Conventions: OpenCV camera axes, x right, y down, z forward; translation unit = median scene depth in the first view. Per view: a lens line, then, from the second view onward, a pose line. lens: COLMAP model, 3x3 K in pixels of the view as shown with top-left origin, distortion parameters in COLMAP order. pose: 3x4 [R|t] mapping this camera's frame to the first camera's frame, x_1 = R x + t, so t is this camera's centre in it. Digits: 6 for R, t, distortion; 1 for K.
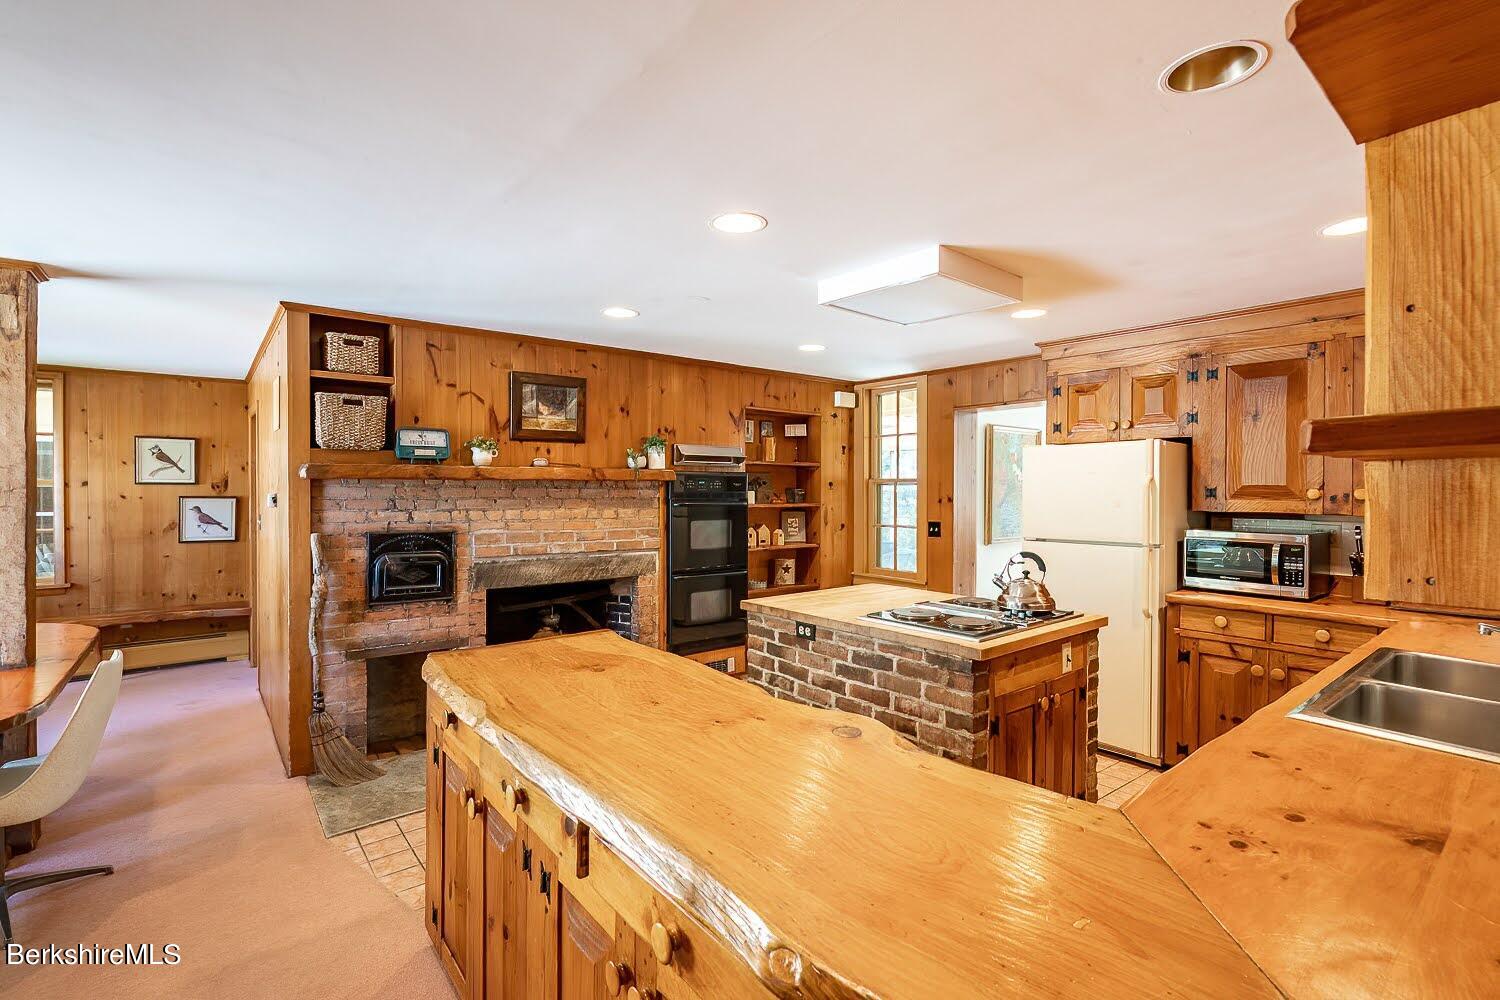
lens RADIAL K [[665.7, 0, 750.0], [0, 665.7, 500.0], [0, 0, 1]] dist [0.000146, 0.000127]
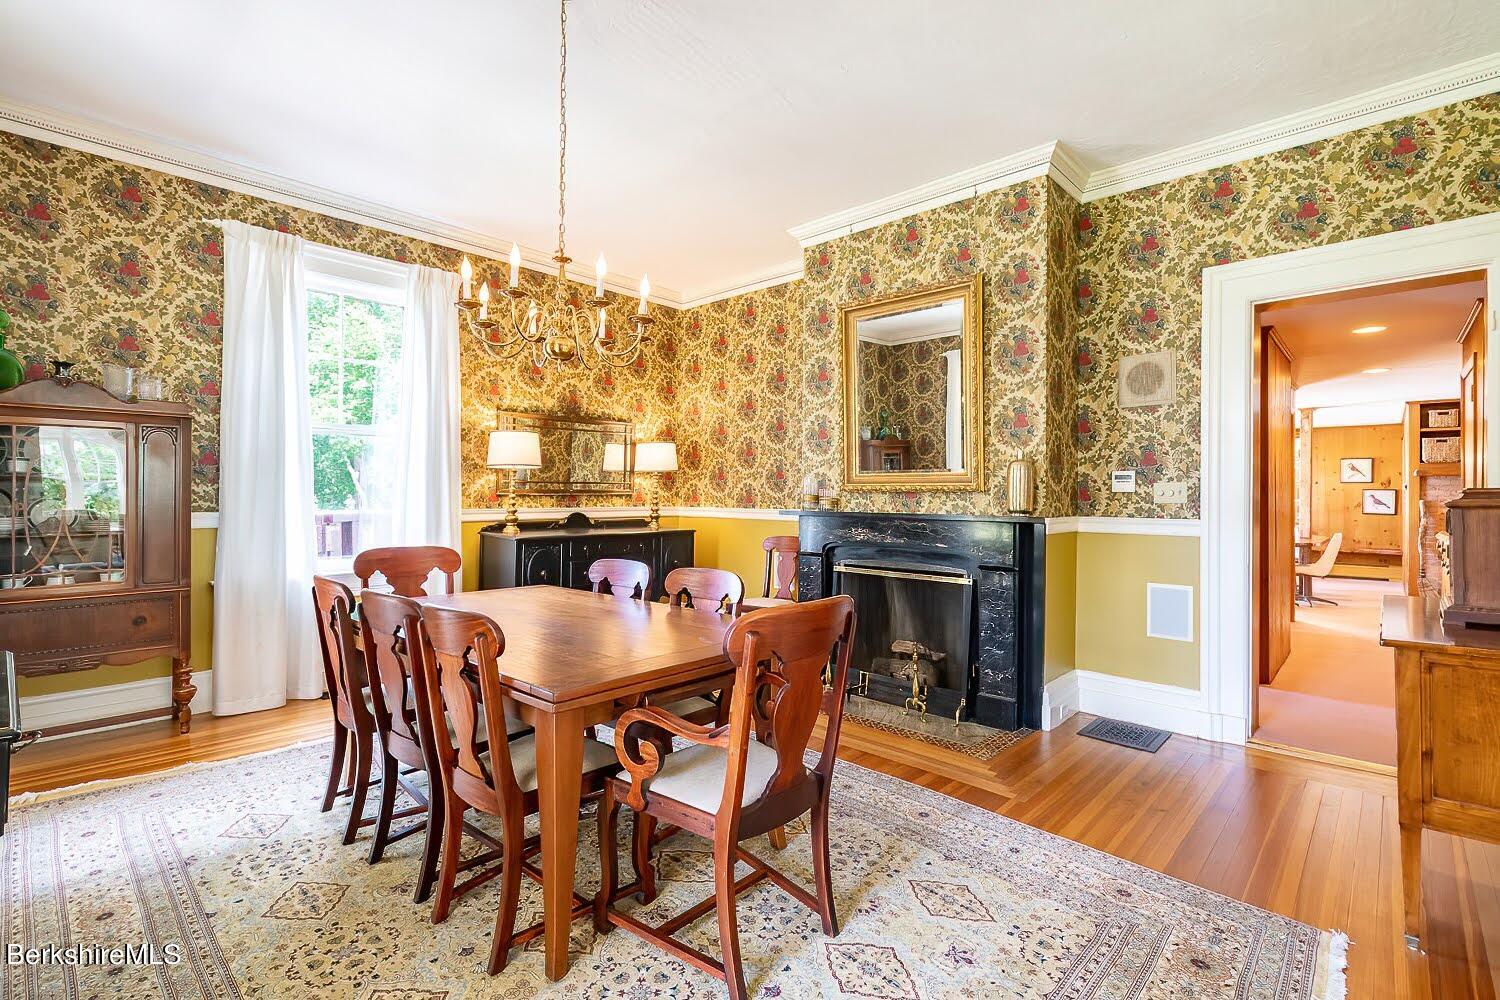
lens RADIAL K [[689.2, 0, 750.0], [0, 689.2, 500.0], [0, 0, 1]] dist [-0.001827, 0.000179]
pose [[0.131381, -0.000802, -0.991332, 0.872806], [-0.011067, 0.999936, -0.002276, 0.050663], [0.991270, 0.011270, 0.131364, -1.004637]]
